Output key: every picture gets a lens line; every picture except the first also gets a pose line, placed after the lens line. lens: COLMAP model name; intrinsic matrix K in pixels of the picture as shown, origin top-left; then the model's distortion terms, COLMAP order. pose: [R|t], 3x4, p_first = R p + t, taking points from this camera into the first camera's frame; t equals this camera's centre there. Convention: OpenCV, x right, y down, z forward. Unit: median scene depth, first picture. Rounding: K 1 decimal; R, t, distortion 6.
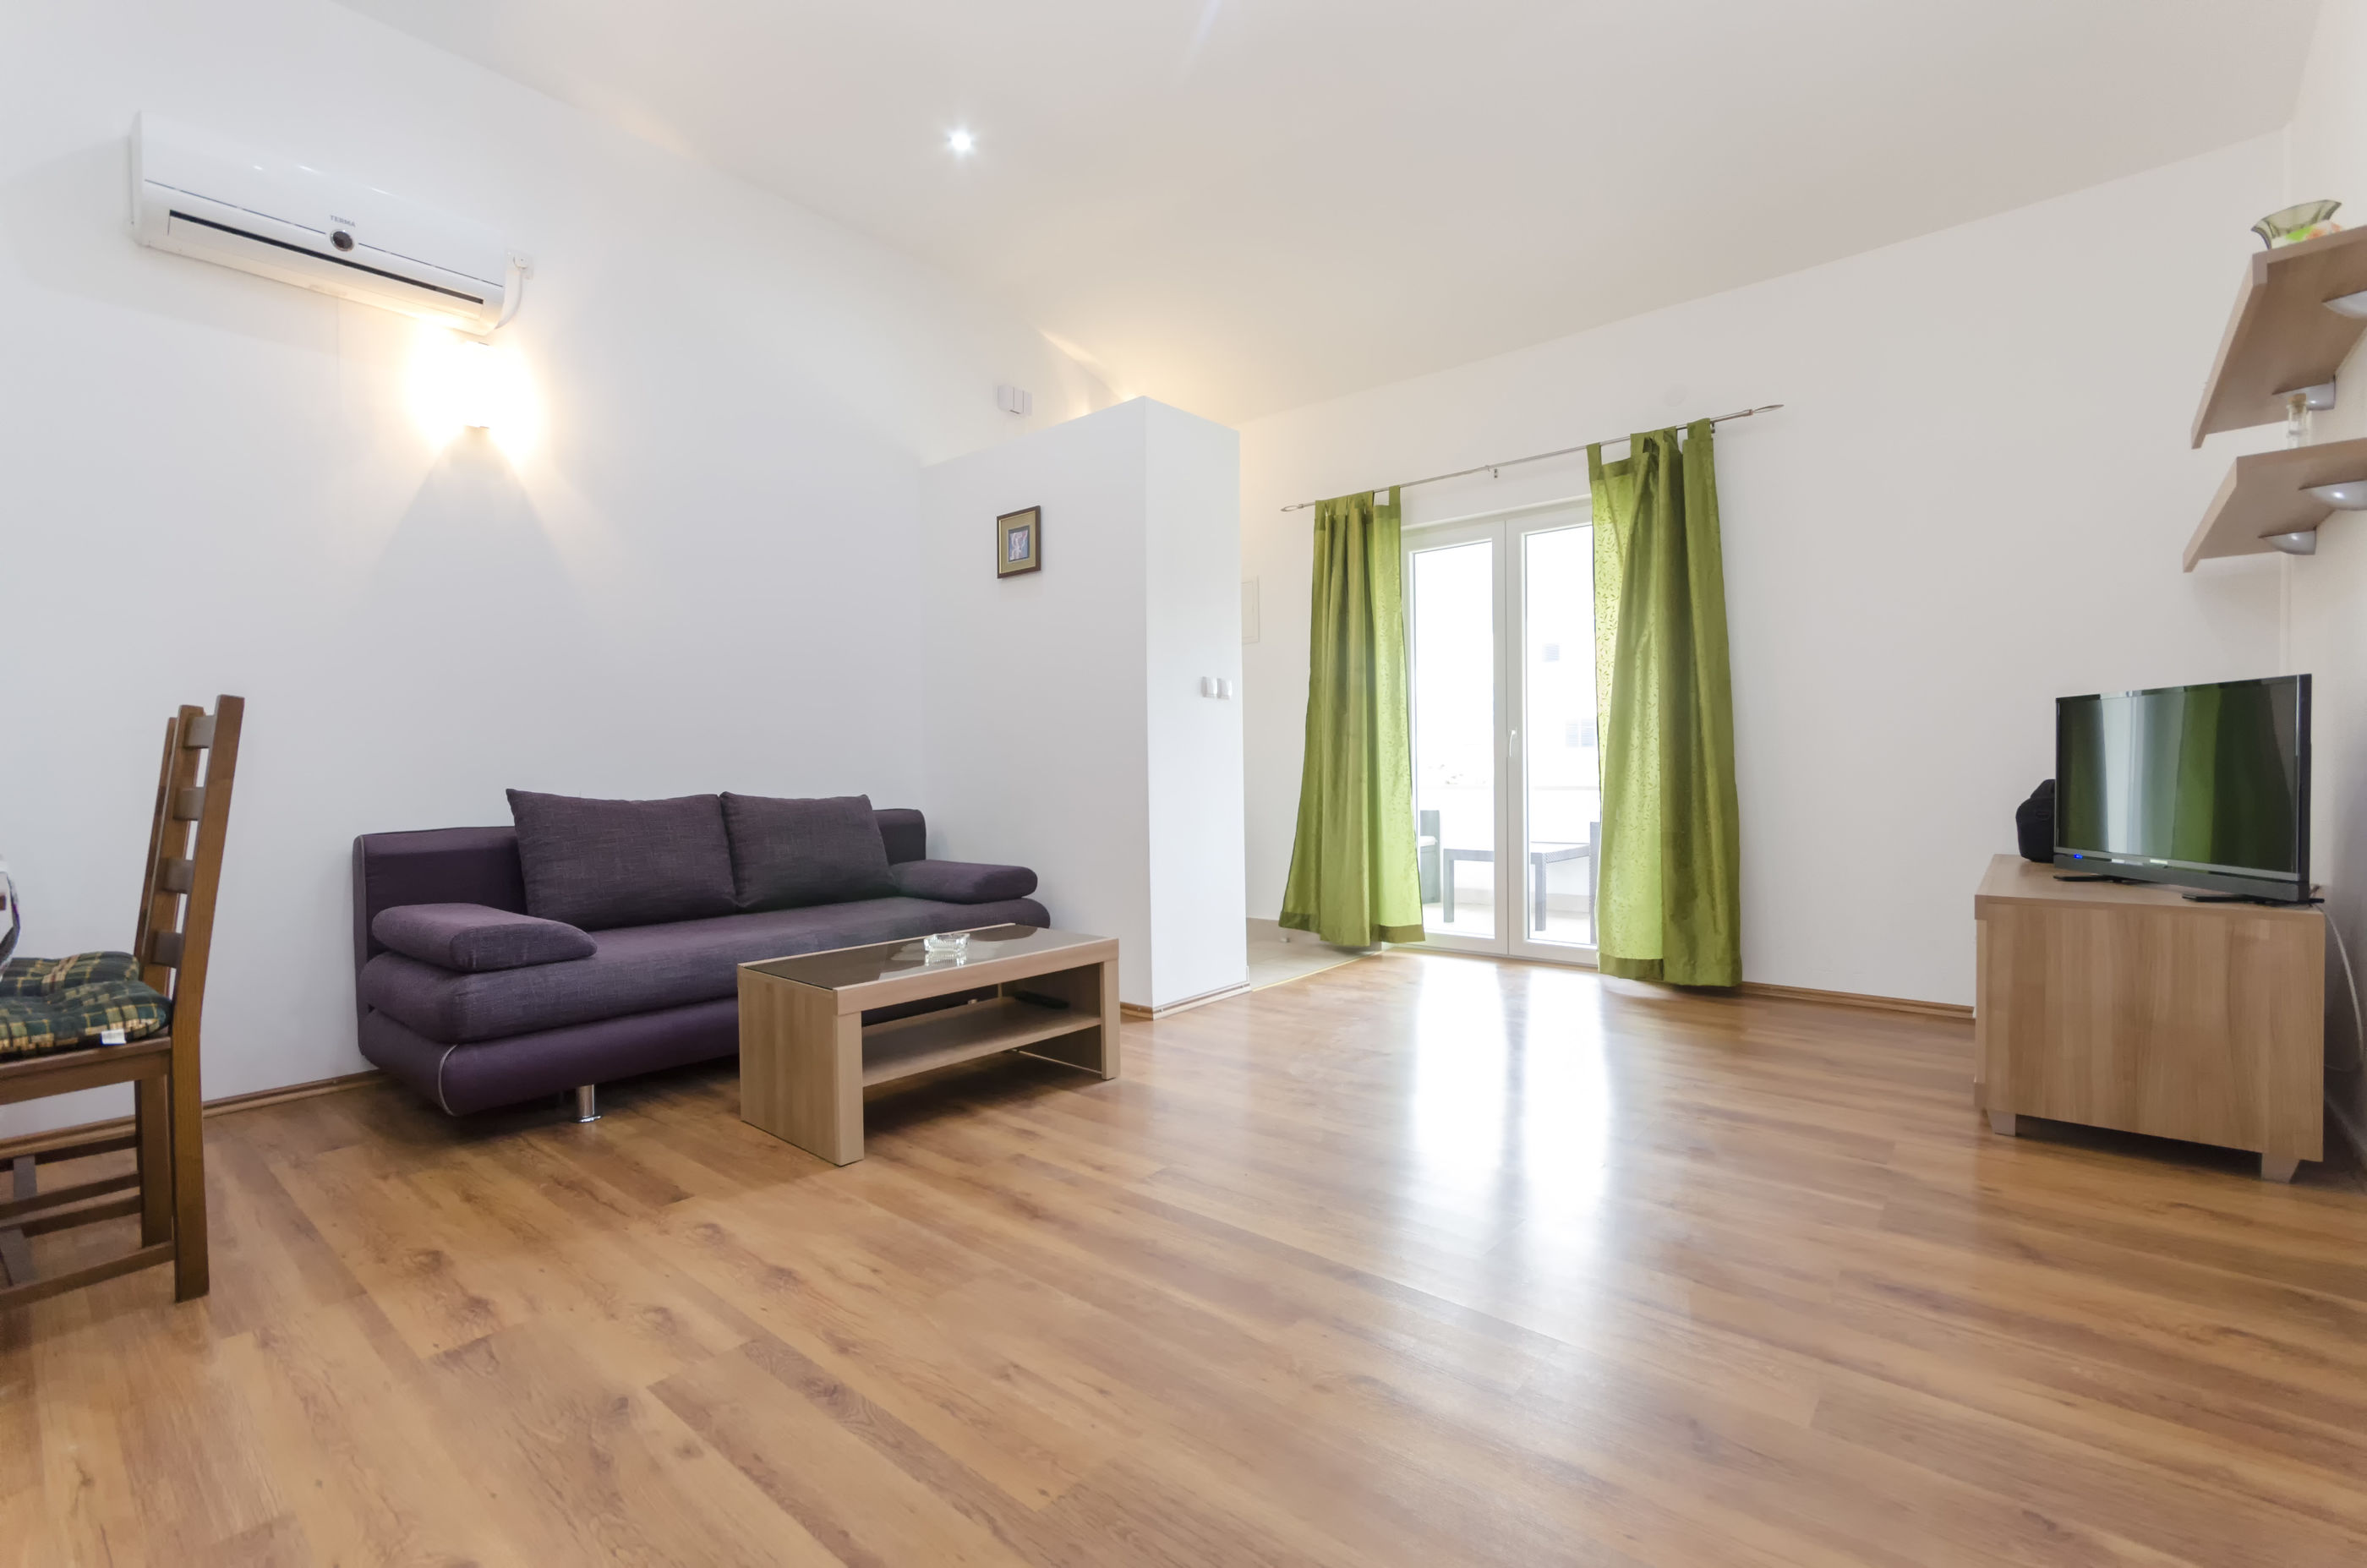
lens RADIAL K [[1033.9, 0, 1181.1], [0, 1033.9, 787.1], [0, 0, 1]] dist [0.003749, 0.001444]
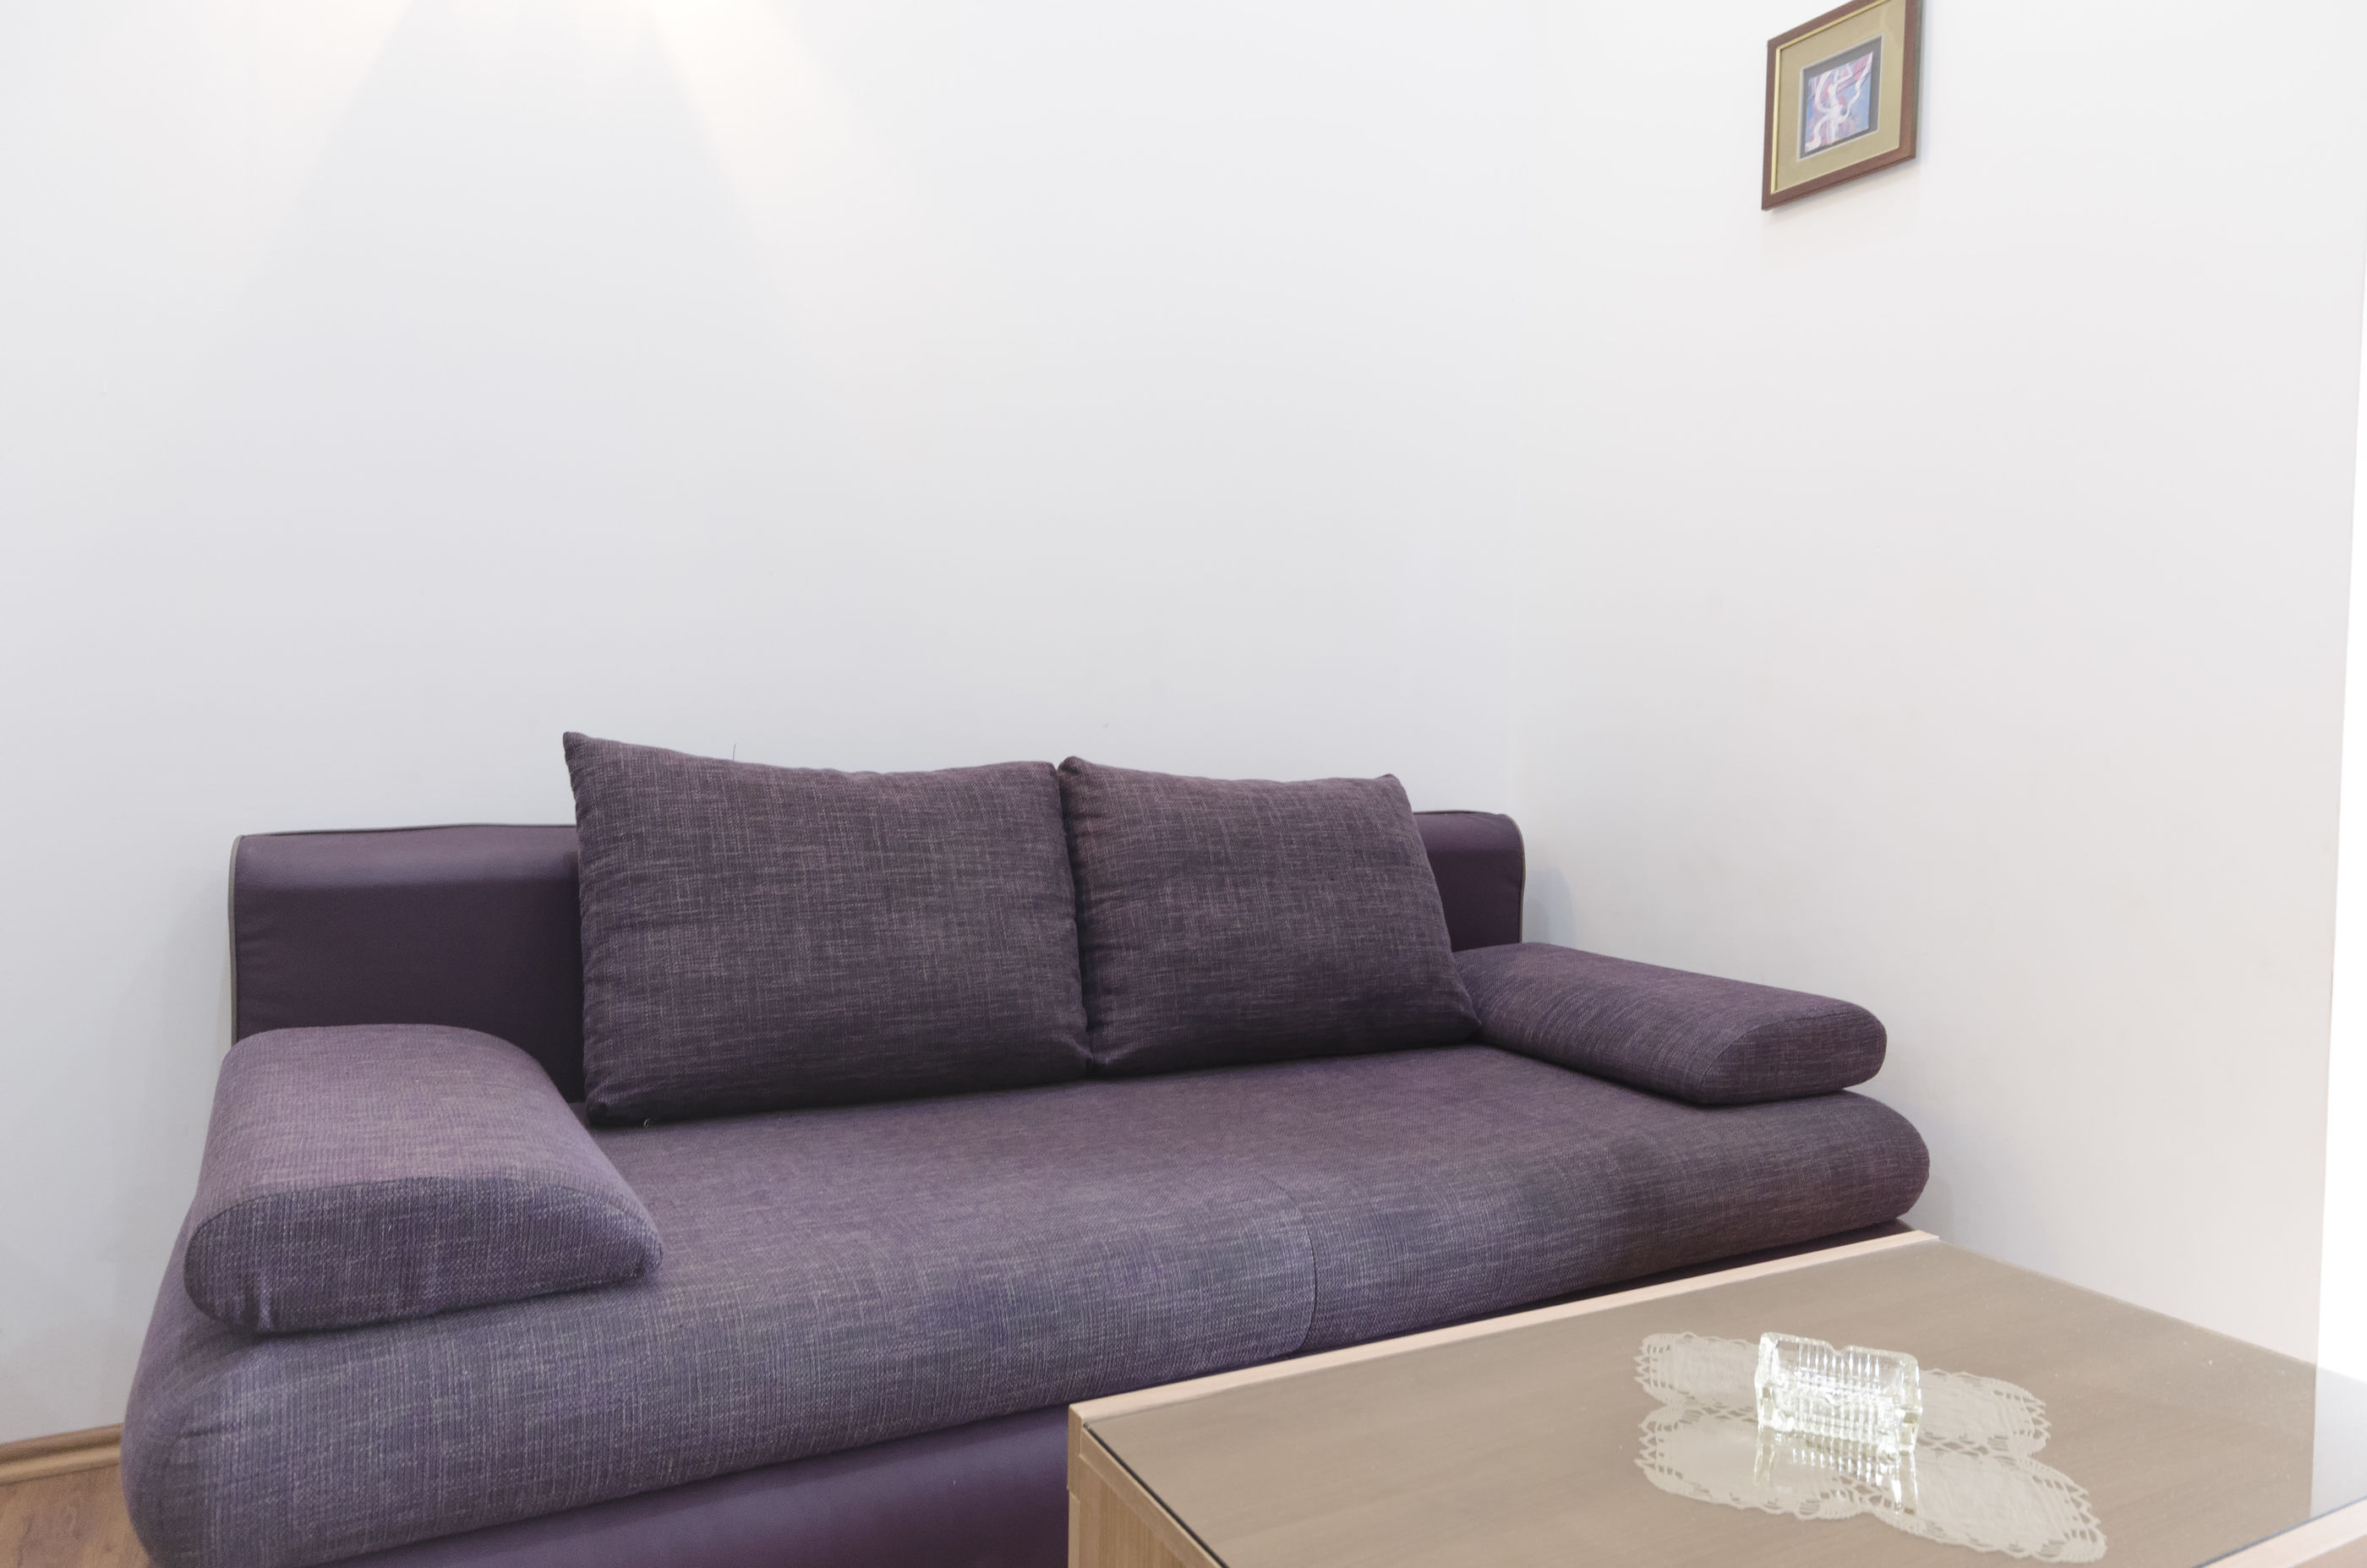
lens RADIAL K [[1547.2, 0, 1190.1], [0, 1547.2, 773.9], [0, 0, 1]] dist [0.000830, 0.003596]
pose [[0.938286, 0.038806, -0.343676, -0.218838], [-0.034770, 0.999235, 0.017901, -0.001295], [0.344108, -0.004847, 0.938917, 0.516968]]
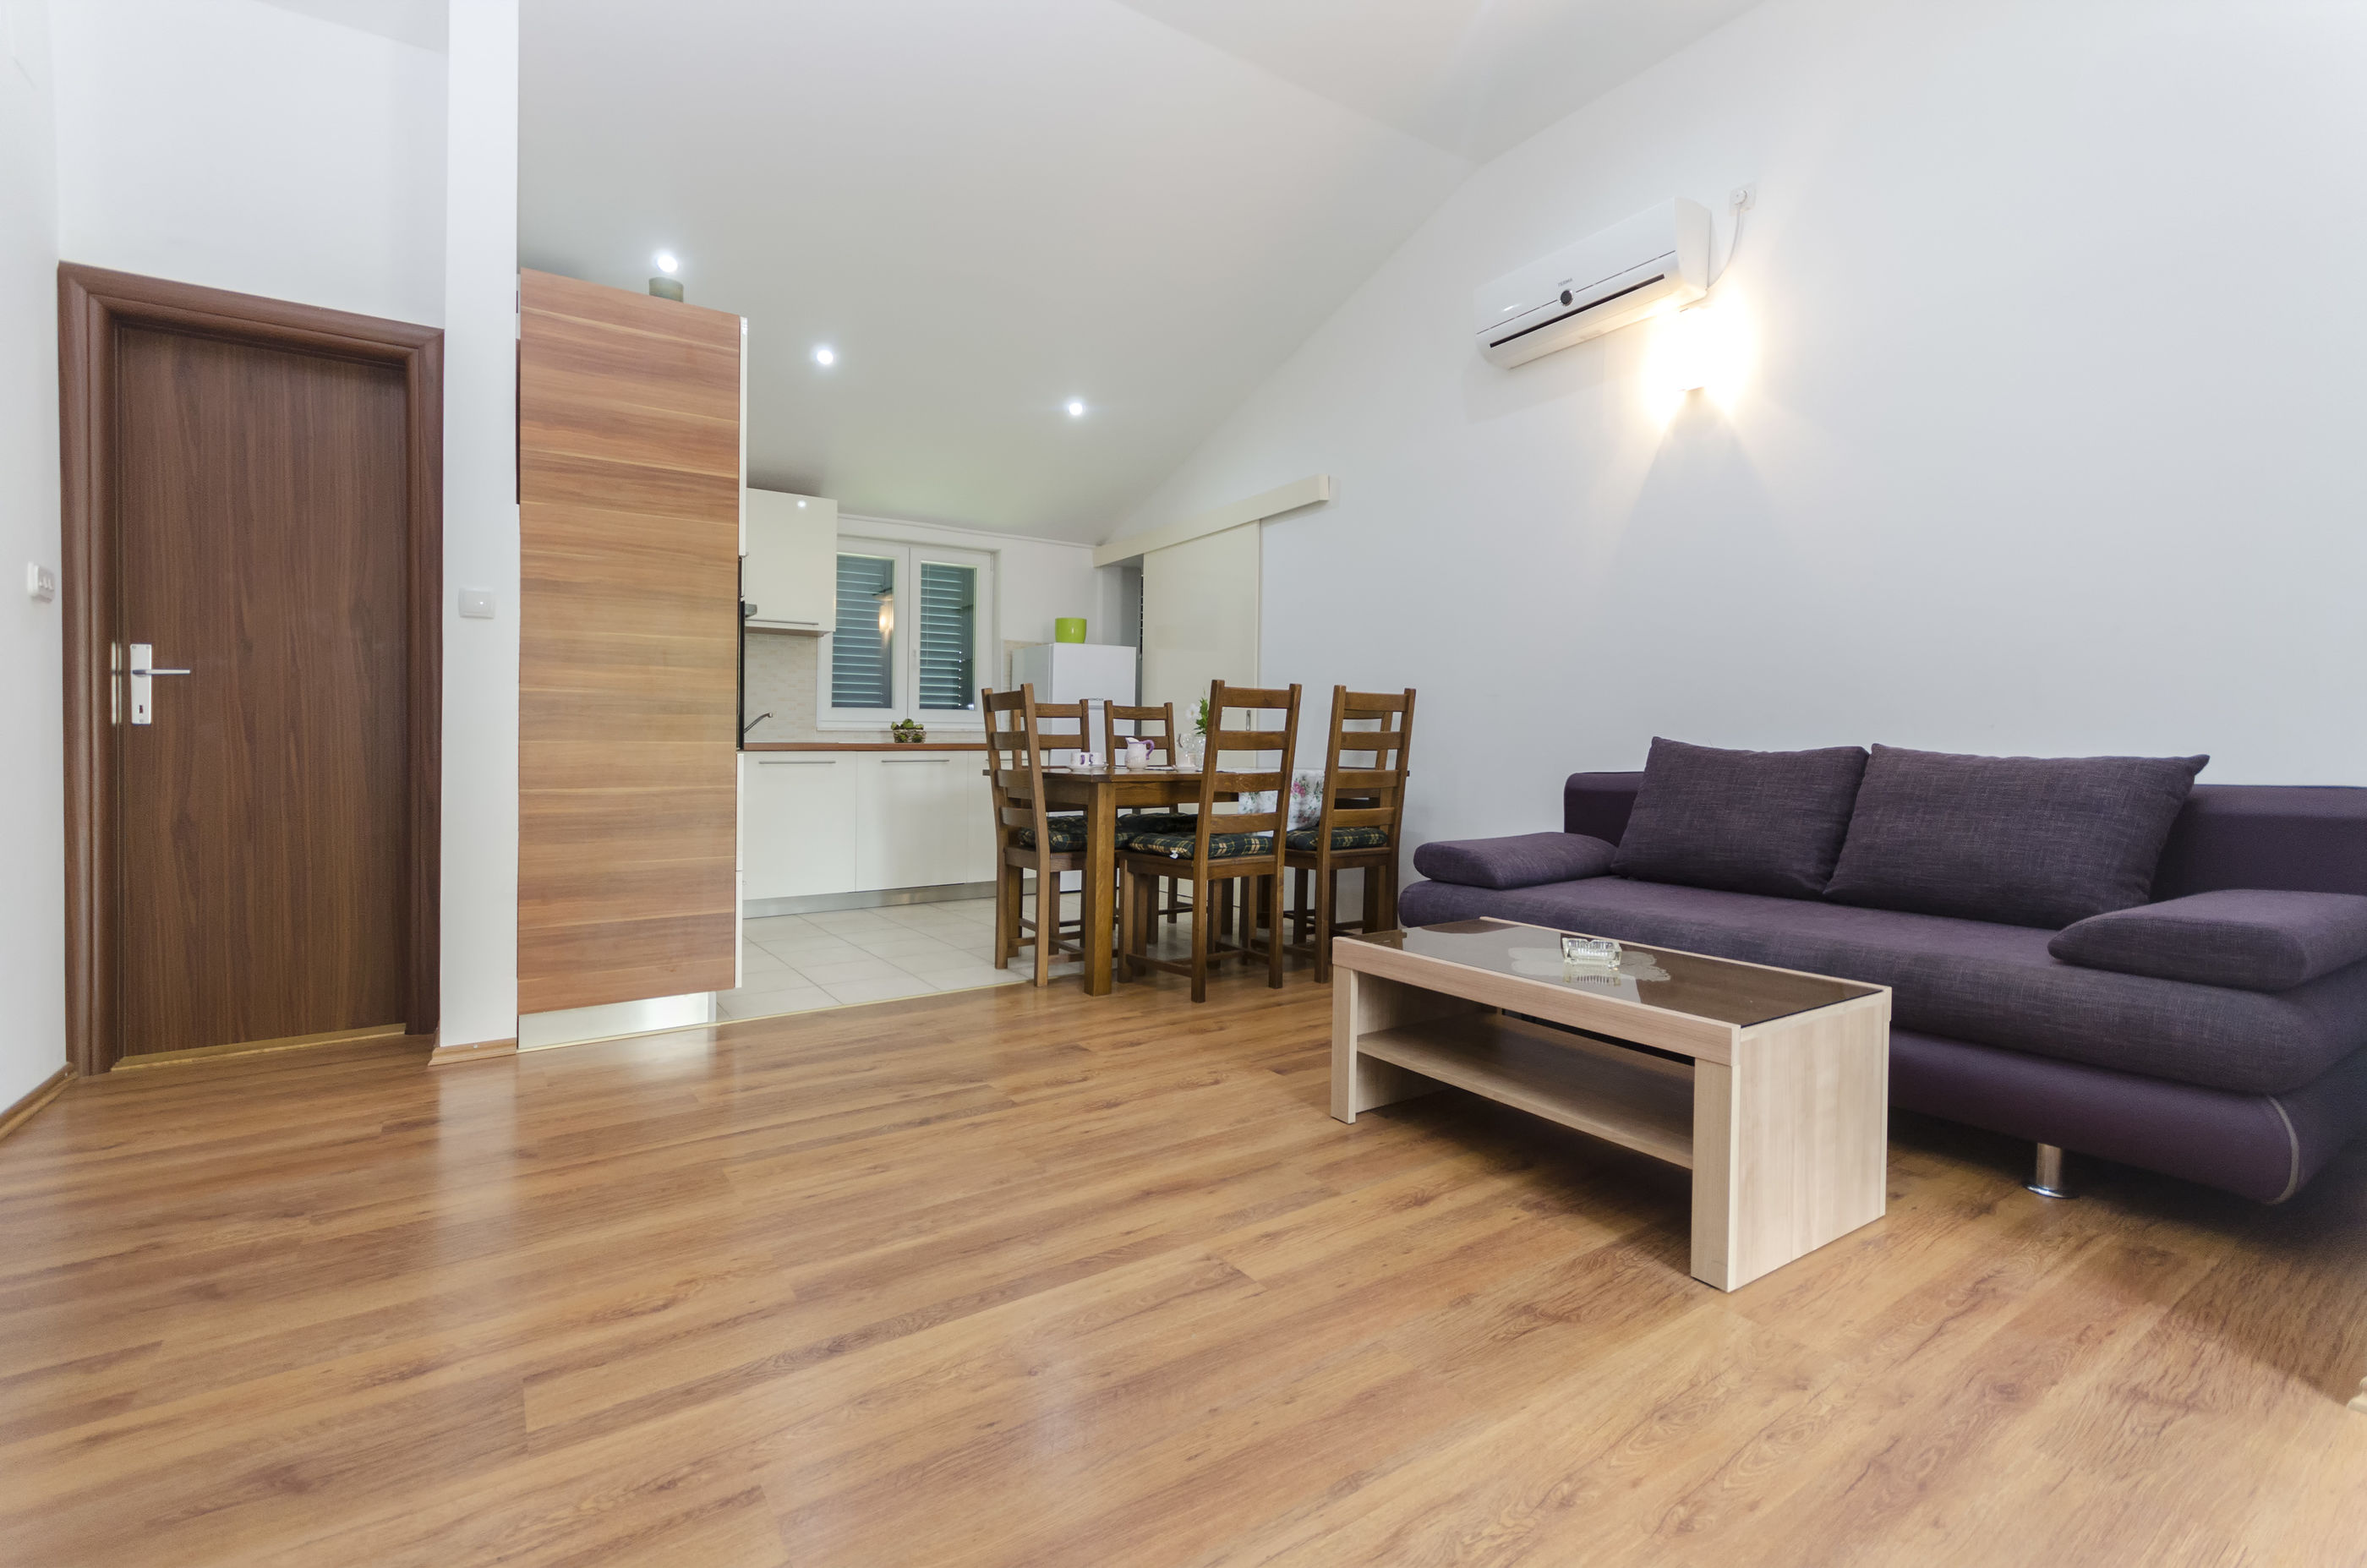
lens RADIAL K [[1033.9, 0, 1184.1], [0, 1033.9, 739.5], [0, 0, 1]] dist [0.003749, 0.001444]
pose [[-0.258908, 0.003695, -0.965895, 0.467427], [-0.012950, 0.999890, 0.007297, 0.003000], [0.965815, 0.014397, -0.258831, 0.798839]]
